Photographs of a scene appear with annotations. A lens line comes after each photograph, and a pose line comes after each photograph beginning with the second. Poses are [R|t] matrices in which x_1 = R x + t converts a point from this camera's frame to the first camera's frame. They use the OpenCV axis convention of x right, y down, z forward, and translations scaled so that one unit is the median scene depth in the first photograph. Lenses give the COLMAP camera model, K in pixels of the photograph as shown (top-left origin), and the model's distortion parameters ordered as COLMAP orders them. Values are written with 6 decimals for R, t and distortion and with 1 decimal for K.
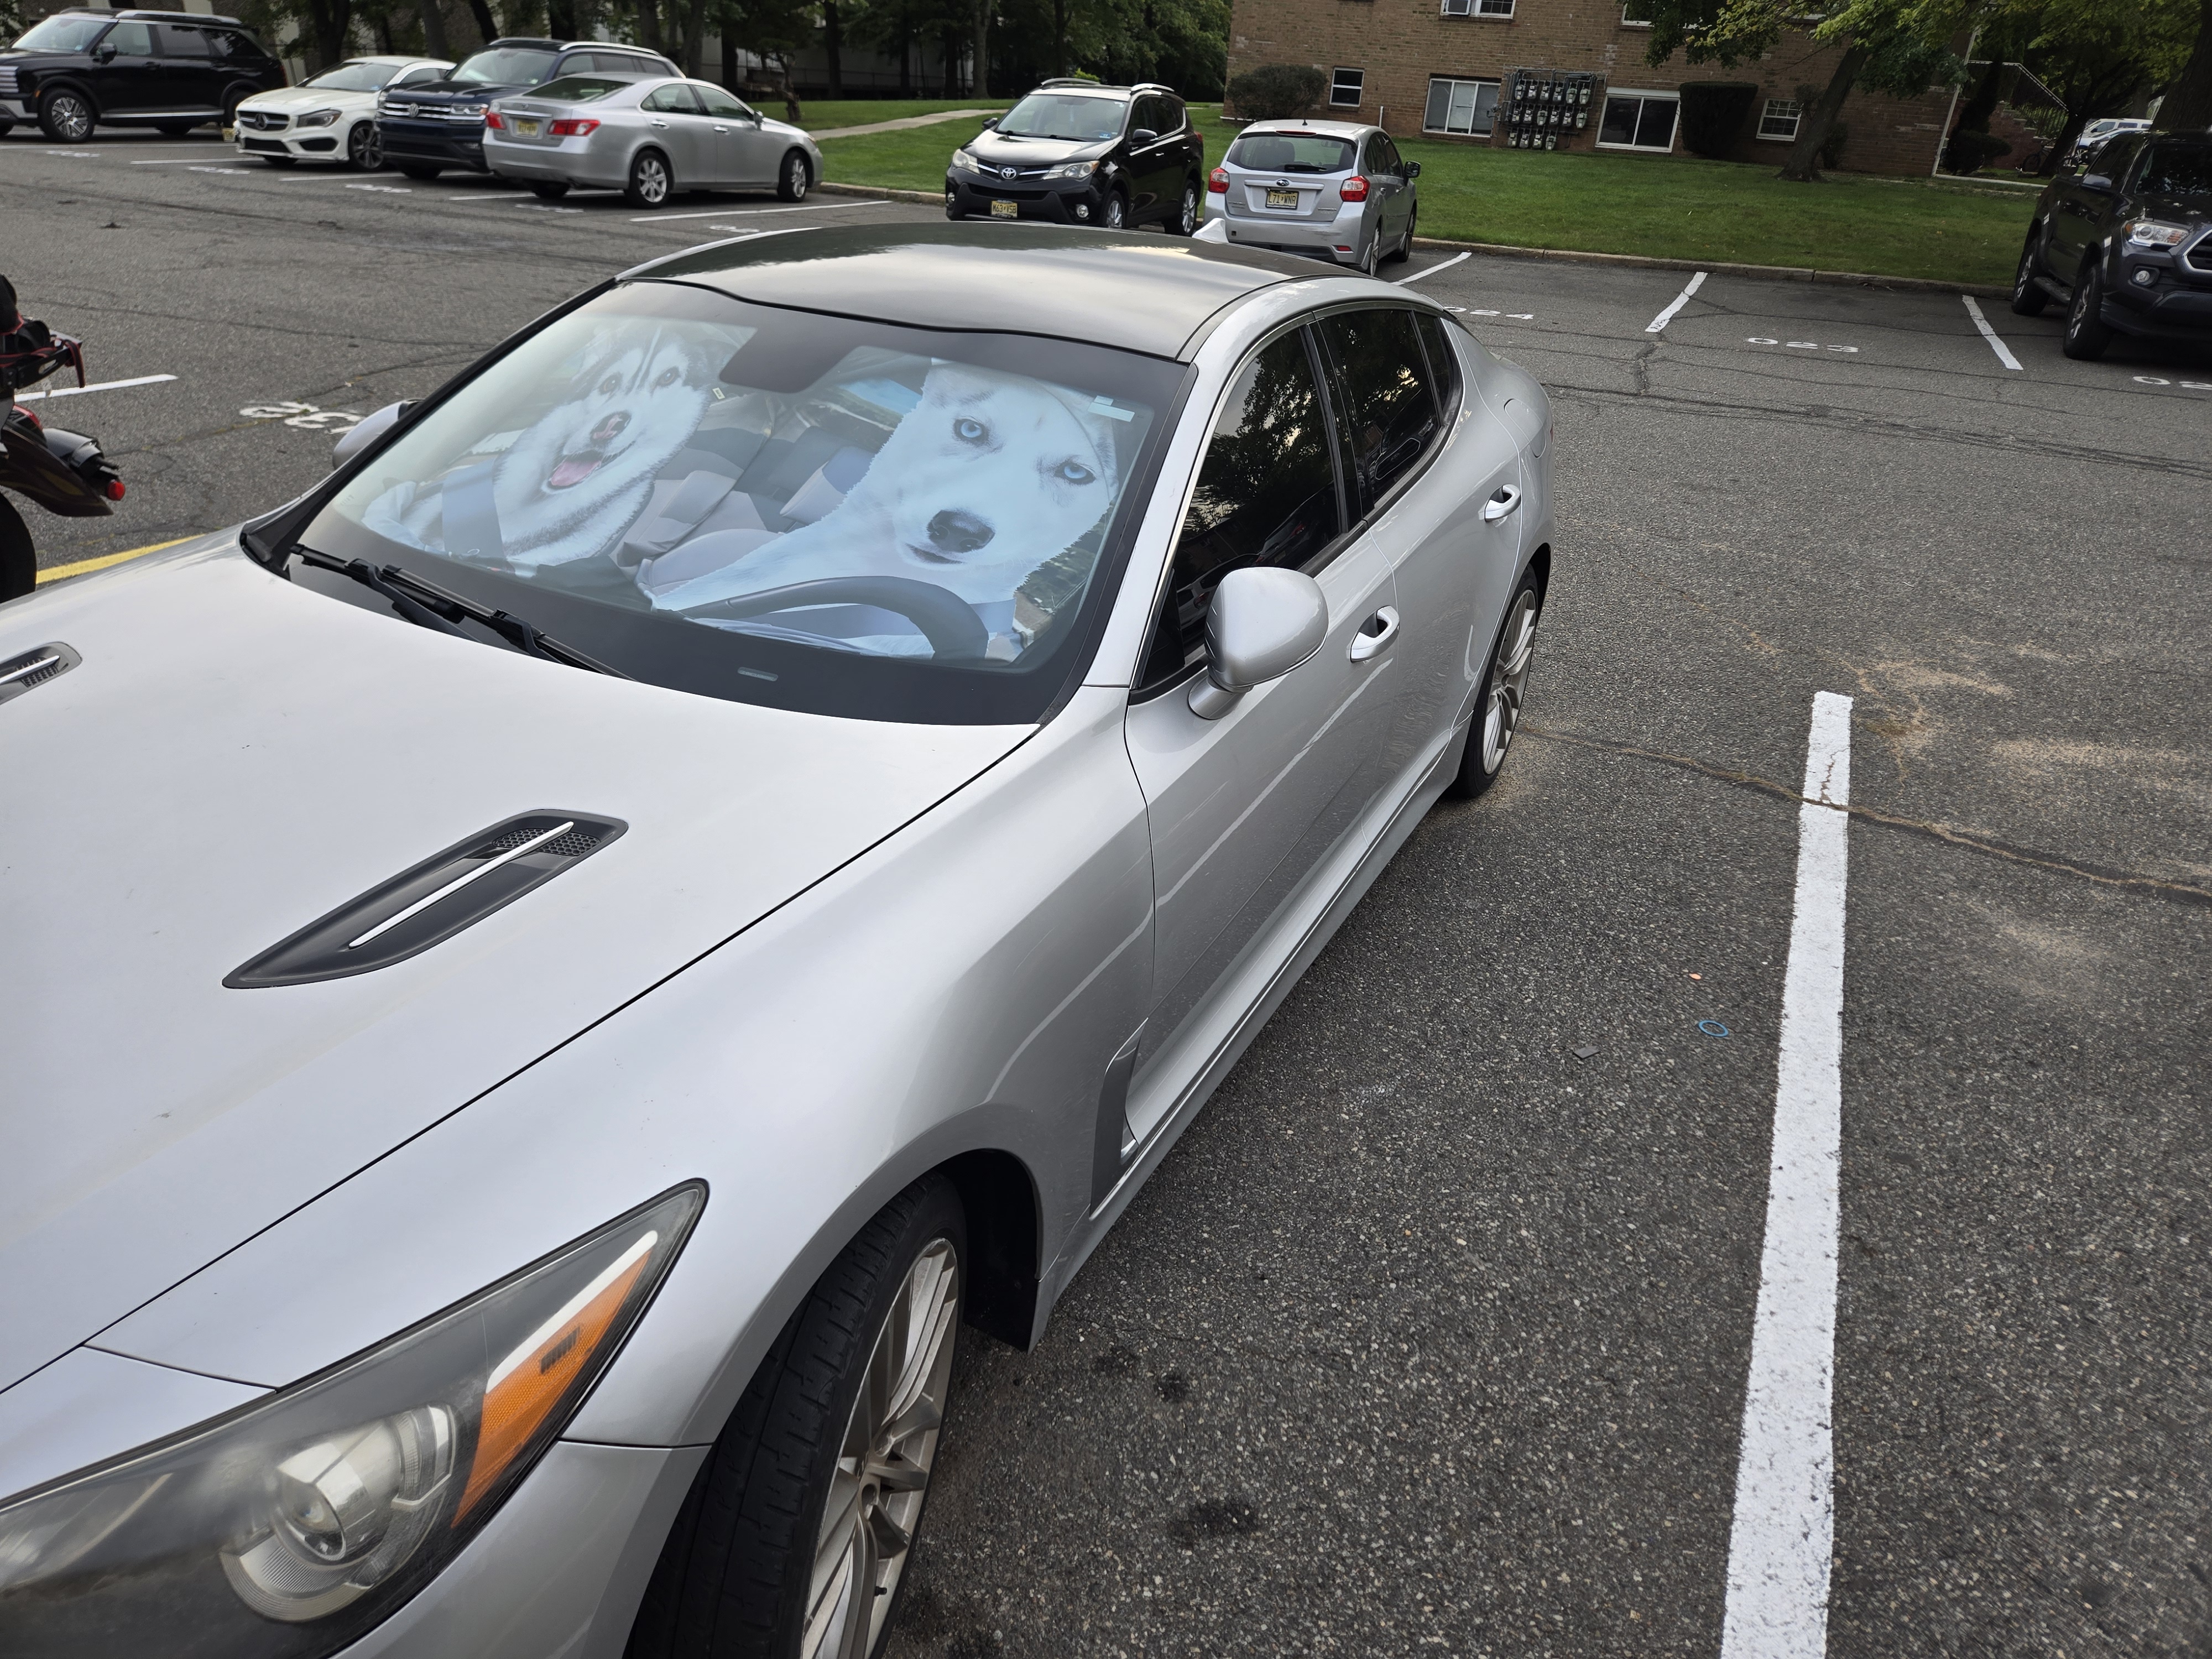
lens RADIAL K [[1452.5, 0, 1074.2], [0, 1452.5, 817.5], [0, 0, 1]] dist [0.054366, -0.037821]
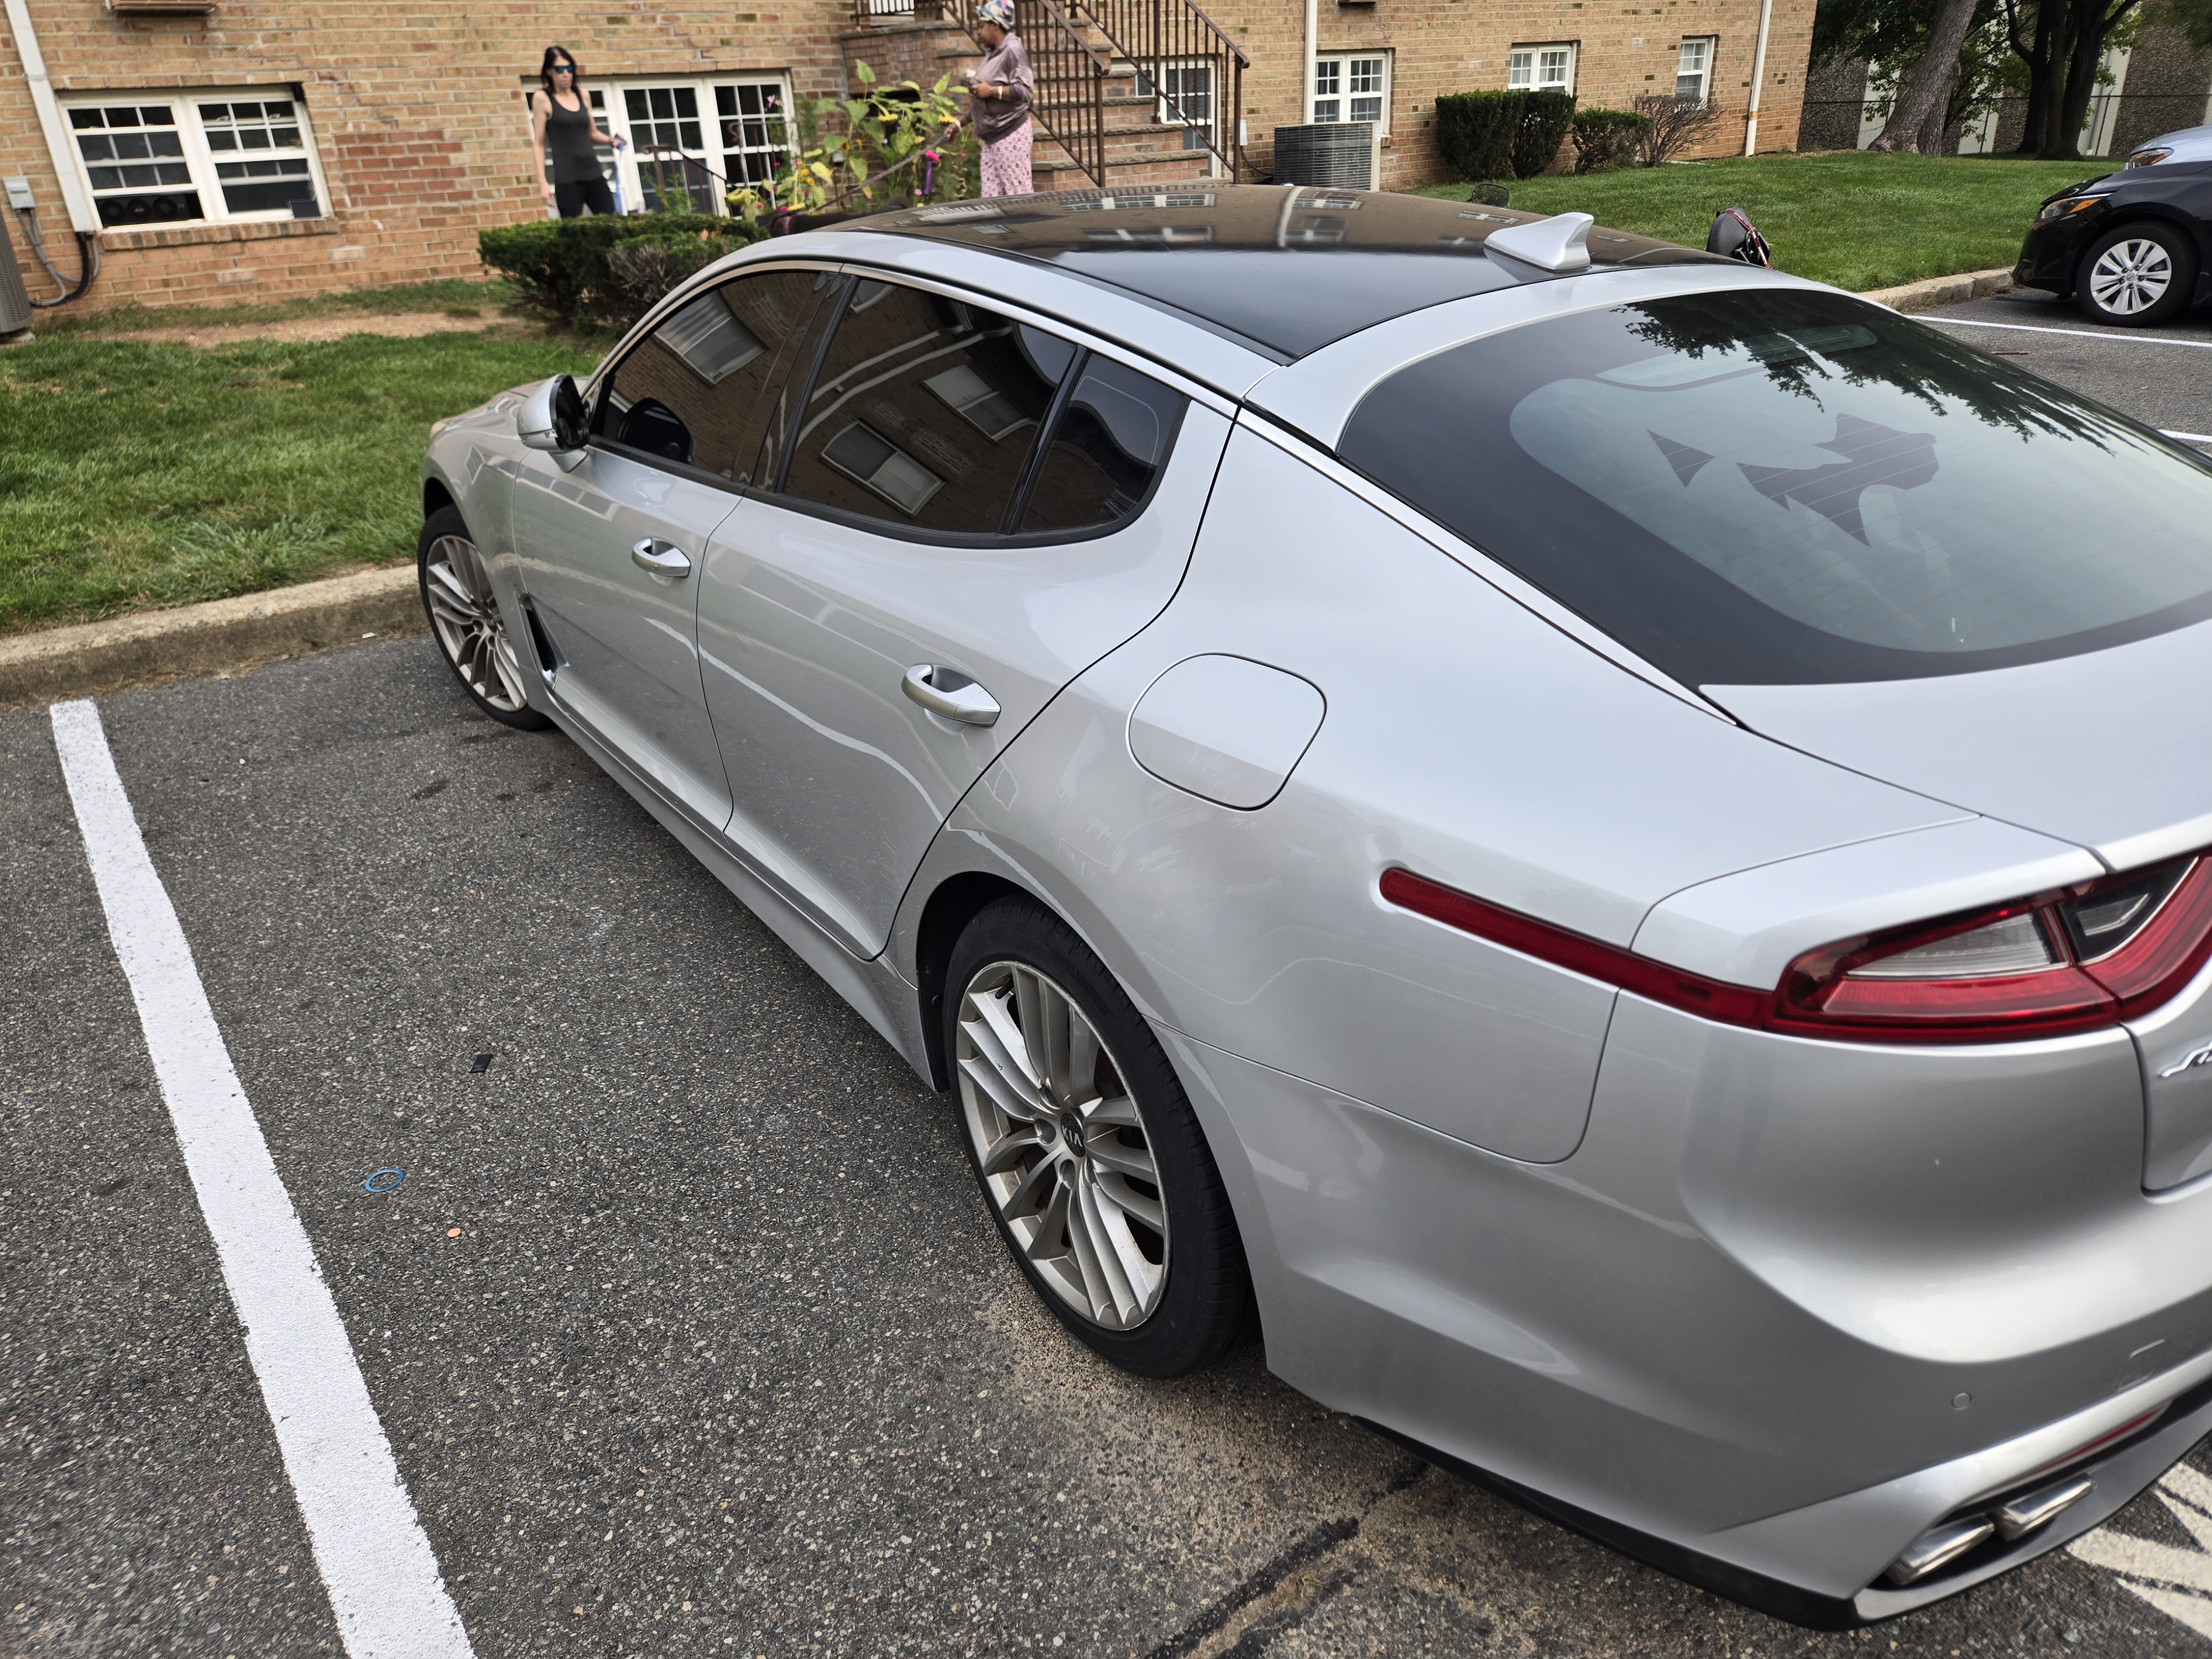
lens RADIAL K [[1446.0, 0, 1170.3], [0, 1446.0, 838.2], [0, 0, 1]] dist [-0.000938, -0.003016]
pose [[-0.414224, 0.354410, -0.838339, 1.041688], [-0.416009, 0.745513, 0.520718, -0.696892], [0.809540, 0.564451, -0.161372, 1.683971]]
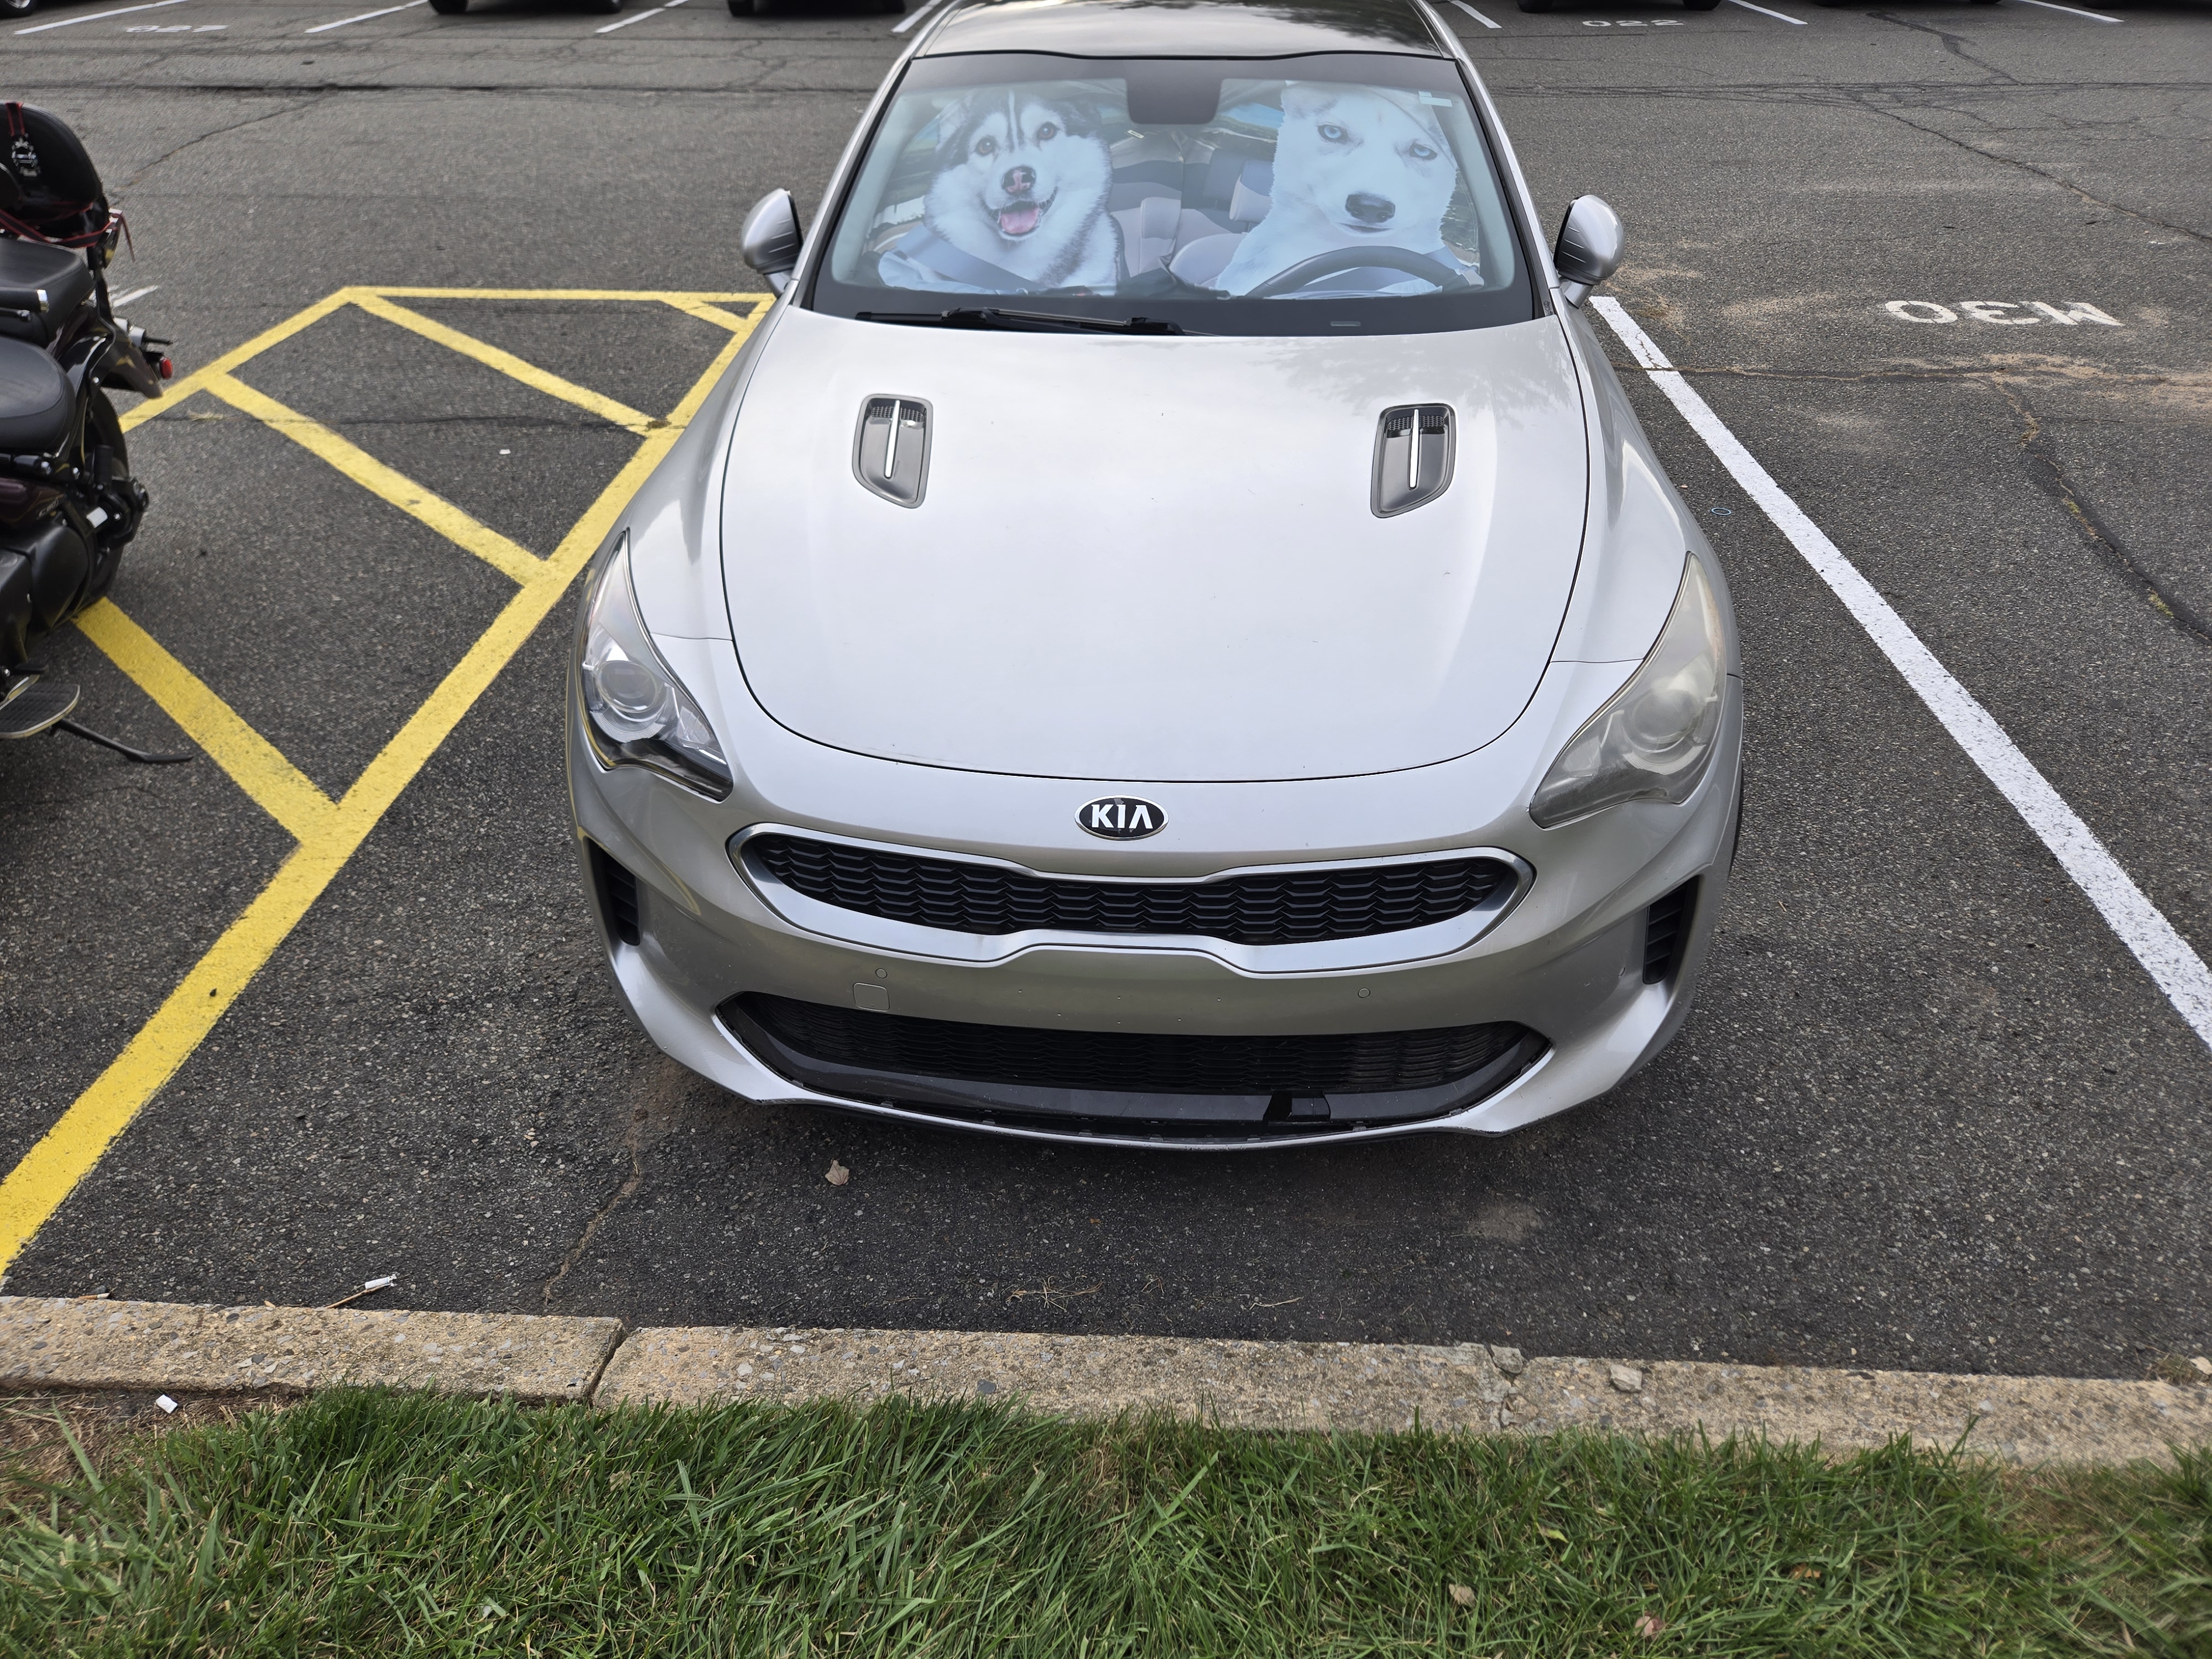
lens RADIAL K [[1452.5, 0, 1074.2], [0, 1452.5, 817.5], [0, 0, 1]] dist [0.054366, -0.037821]
pose [[0.921856, -0.268601, 0.279347, -0.791478], [0.224573, 0.957728, 0.179786, 0.037040], [-0.315829, -0.103003, 0.943209, -0.241429]]
